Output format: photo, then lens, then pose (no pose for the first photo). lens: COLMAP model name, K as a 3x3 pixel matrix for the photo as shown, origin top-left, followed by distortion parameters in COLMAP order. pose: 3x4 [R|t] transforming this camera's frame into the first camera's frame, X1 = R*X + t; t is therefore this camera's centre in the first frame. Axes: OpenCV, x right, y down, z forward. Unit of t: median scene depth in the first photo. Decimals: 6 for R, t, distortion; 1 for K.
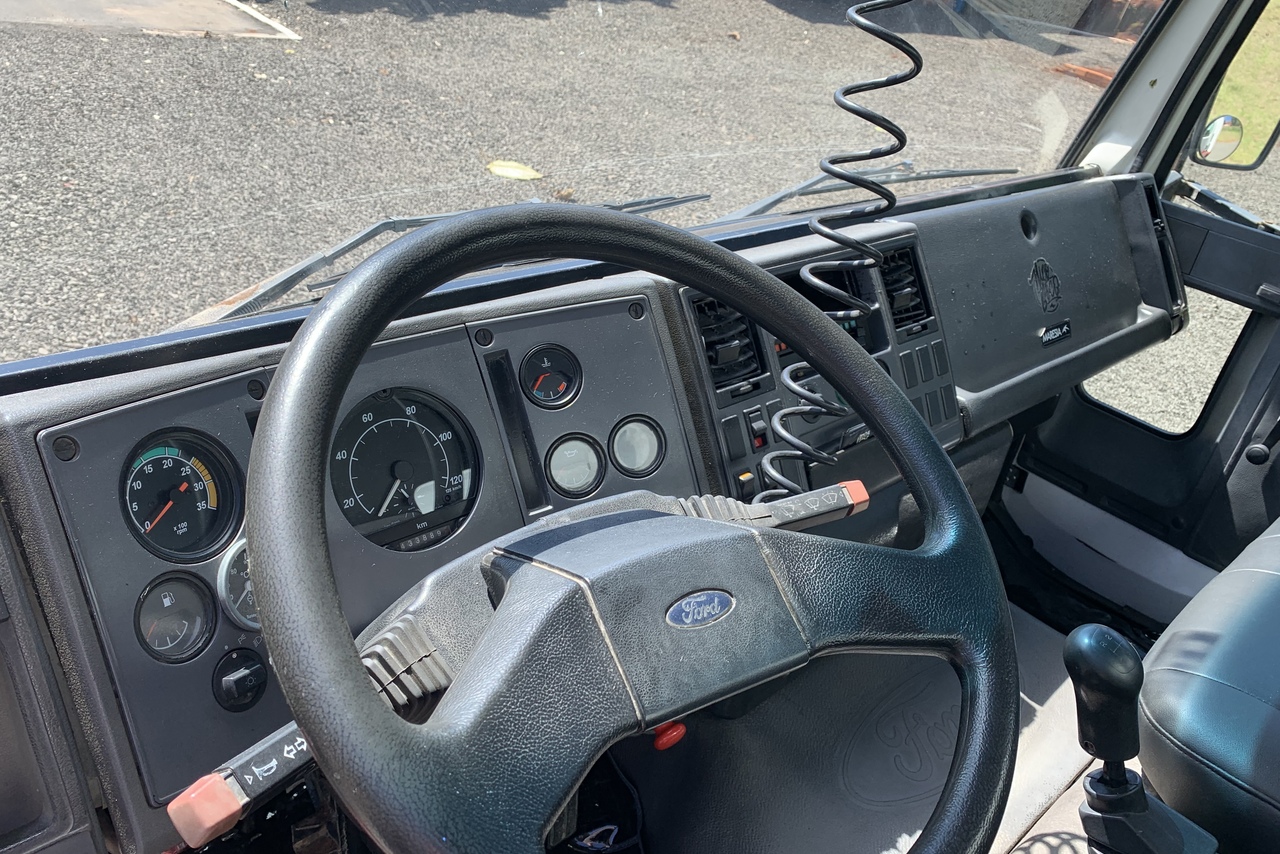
lens RADIAL K [[1029.5, 0, 640.0], [0, 1029.5, 427.0], [0, 0, 1]] dist [0.000003, -0.001557]
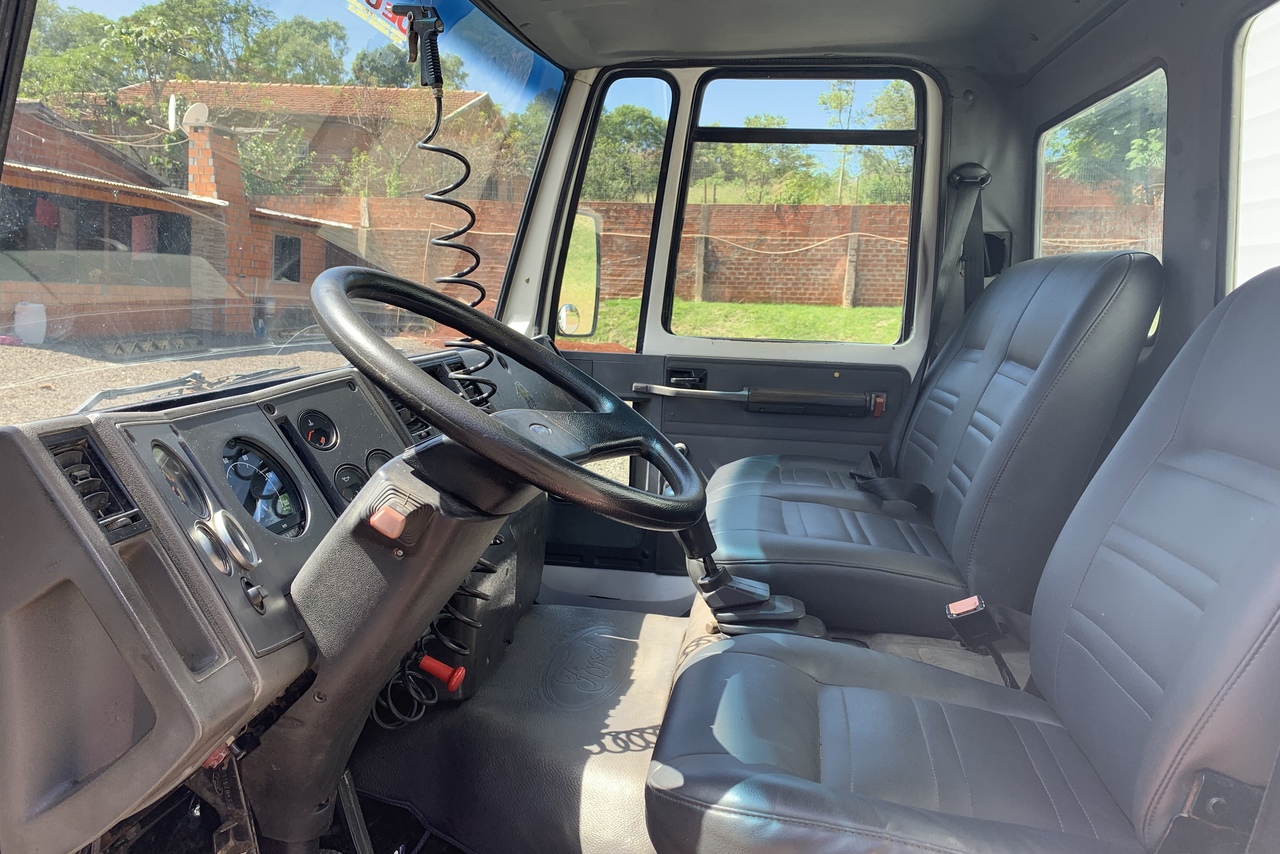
lens RADIAL K [[990.4, 0, 635.7], [0, 990.4, 422.1], [0, 0, 1]] dist [0.018757, -0.003392]
pose [[0.783685, -0.199926, 0.588106, -0.281762], [0.364861, 0.914401, -0.175349, 0.175839], [-0.502707, 0.351996, 0.789547, -0.158478]]
